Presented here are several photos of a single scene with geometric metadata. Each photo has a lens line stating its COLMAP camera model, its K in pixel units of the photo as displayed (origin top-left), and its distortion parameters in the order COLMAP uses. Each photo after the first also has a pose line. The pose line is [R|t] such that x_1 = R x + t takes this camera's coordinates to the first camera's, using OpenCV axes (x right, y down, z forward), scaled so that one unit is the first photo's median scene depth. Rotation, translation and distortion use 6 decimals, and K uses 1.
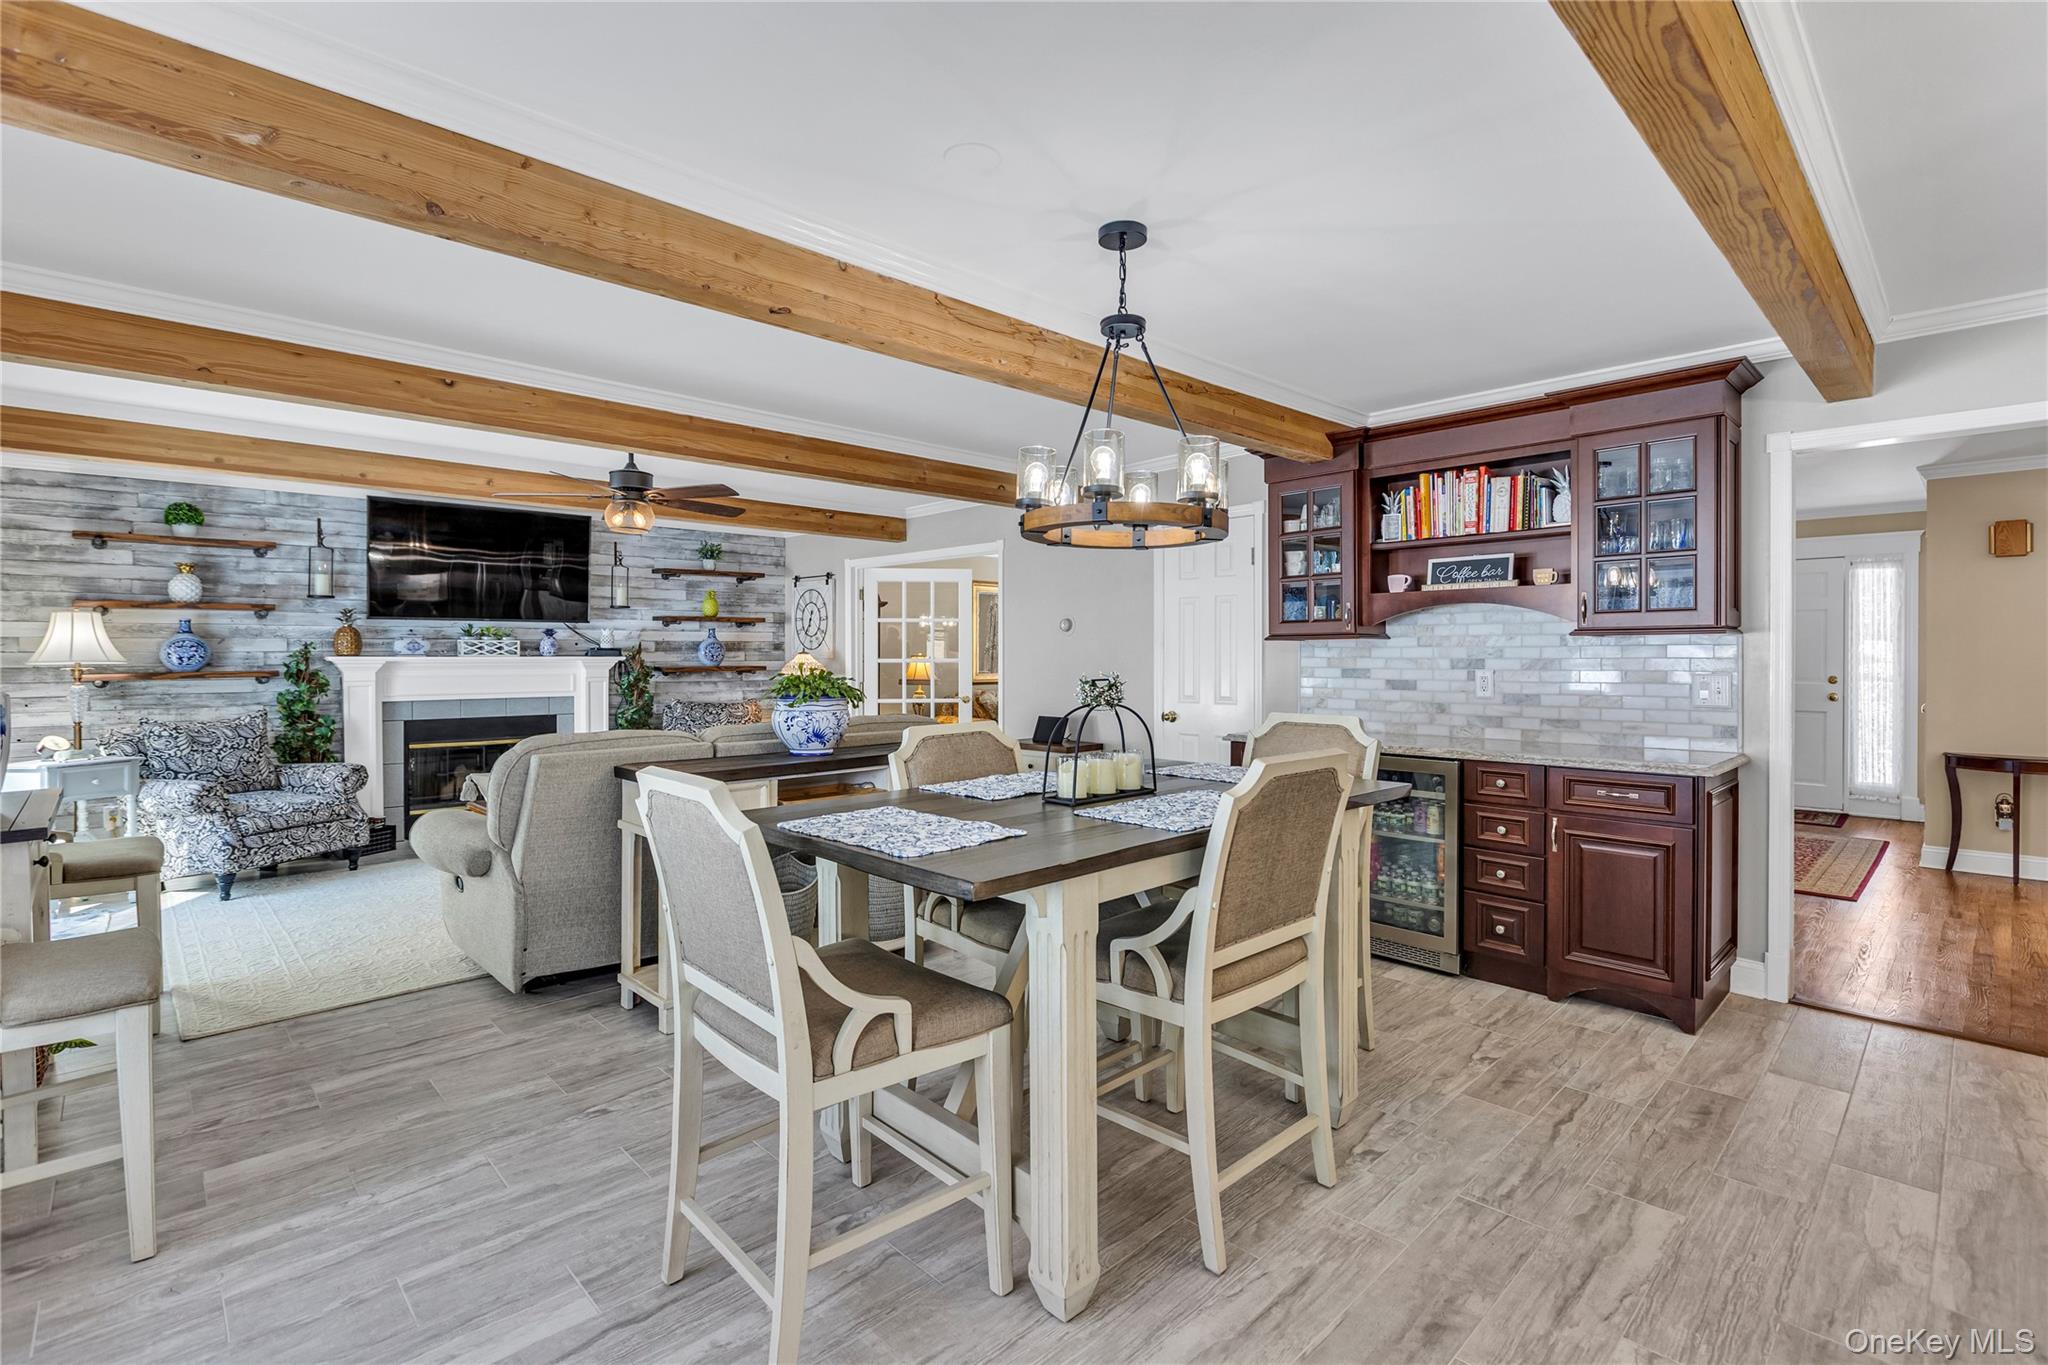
lens RADIAL K [[928.3, 0, 1022.7], [0, 928.3, 643.2], [0, 0, 1]] dist [-0.001237, -0.000556]
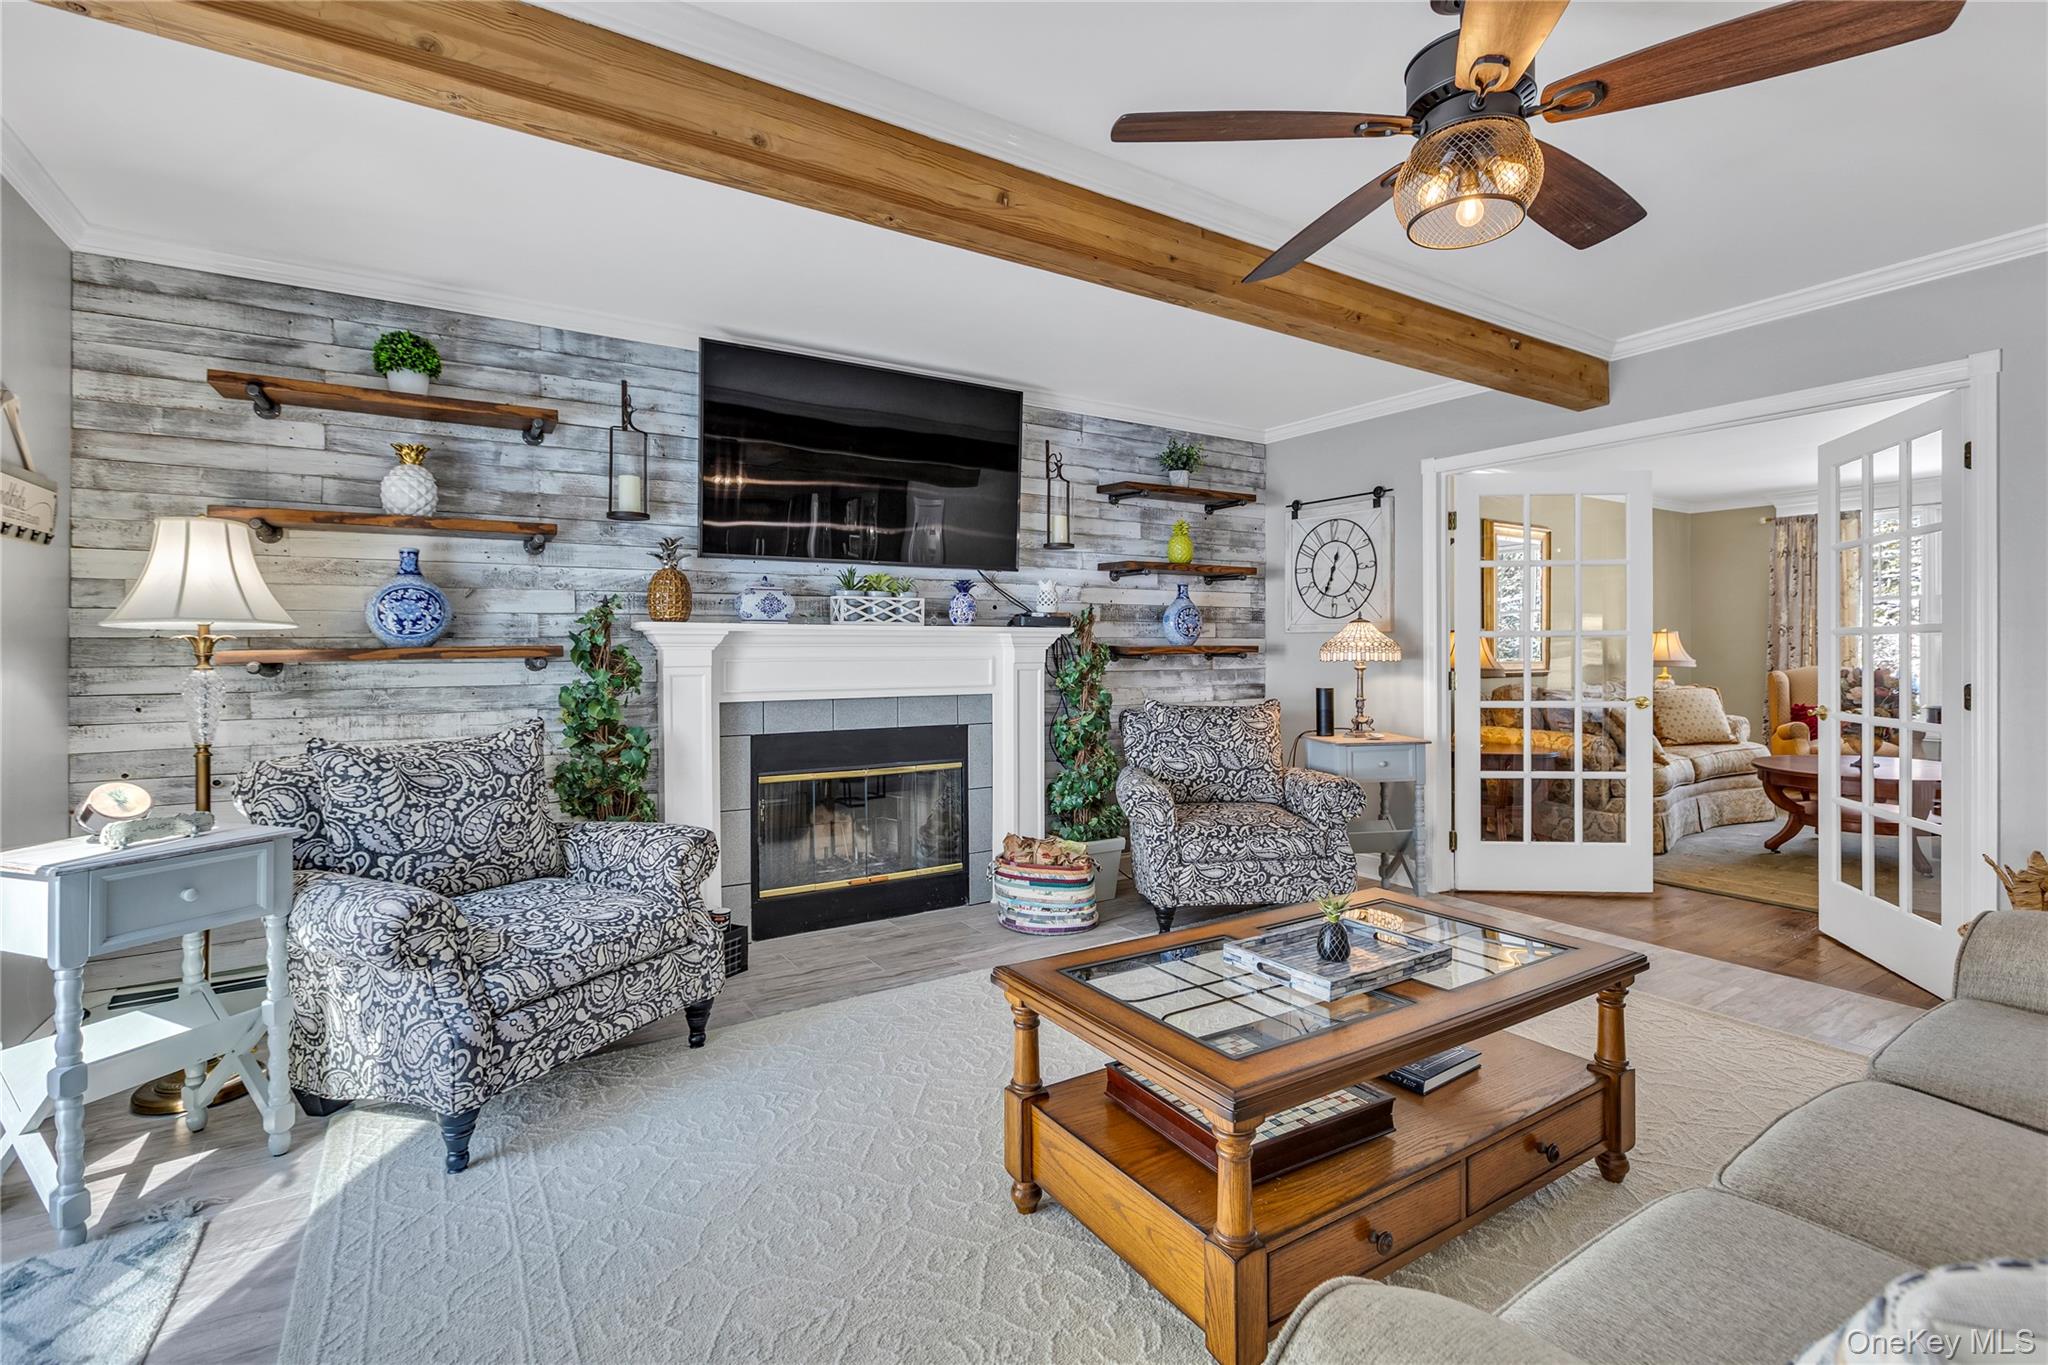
lens RADIAL K [[922.0, 0, 1032.2], [0, 922.0, 627.5], [0, 0, 1]] dist [0.011292, 0.000006]
pose [[0.981019, -0.007683, -0.193757, -0.415442], [0.005329, 0.999906, -0.012668, 0.026437], [0.193836, 0.011396, 0.980968, 0.507089]]
